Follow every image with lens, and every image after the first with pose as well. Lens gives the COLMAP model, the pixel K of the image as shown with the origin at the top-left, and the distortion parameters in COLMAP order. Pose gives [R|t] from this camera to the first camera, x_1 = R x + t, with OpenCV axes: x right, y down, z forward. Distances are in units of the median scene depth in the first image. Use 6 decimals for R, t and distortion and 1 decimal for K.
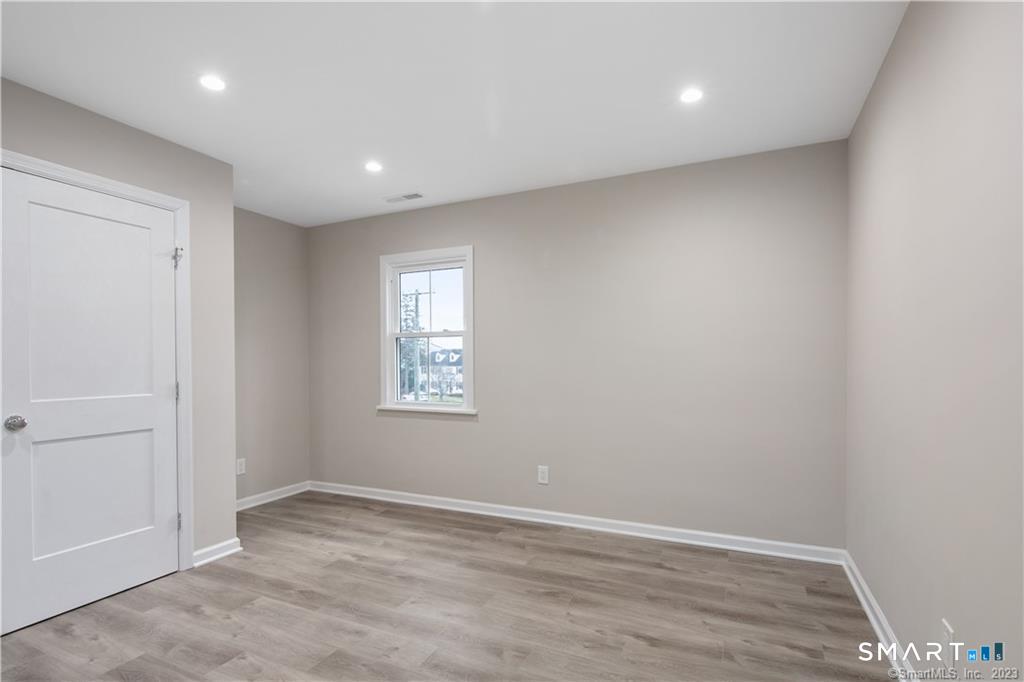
lens RADIAL K [[508.9, 0, 512.9], [0, 508.9, 317.2], [0, 0, 1]] dist [-0.000954, -0.001246]
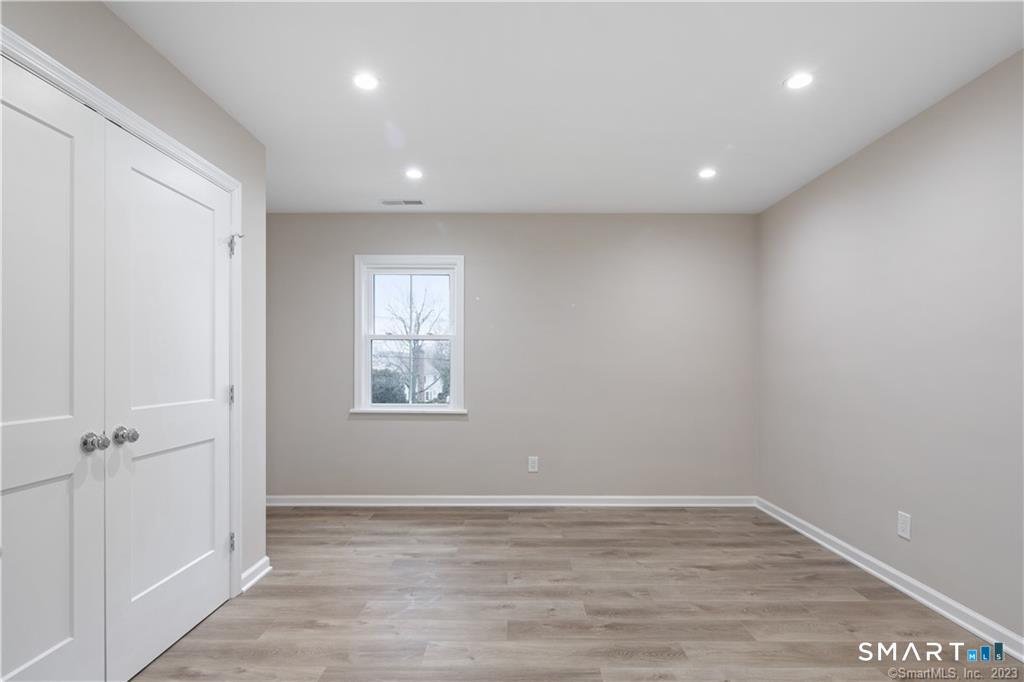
lens RADIAL K [[508.9, 0, 512.9], [0, 508.9, 317.2], [0, 0, 1]] dist [-0.000954, -0.001246]
pose [[0.901803, 0.046559, 0.429631, -0.583986], [-0.043348, 0.998911, -0.017263, 0.002710], [-0.429967, -0.003056, 0.902839, -0.010831]]
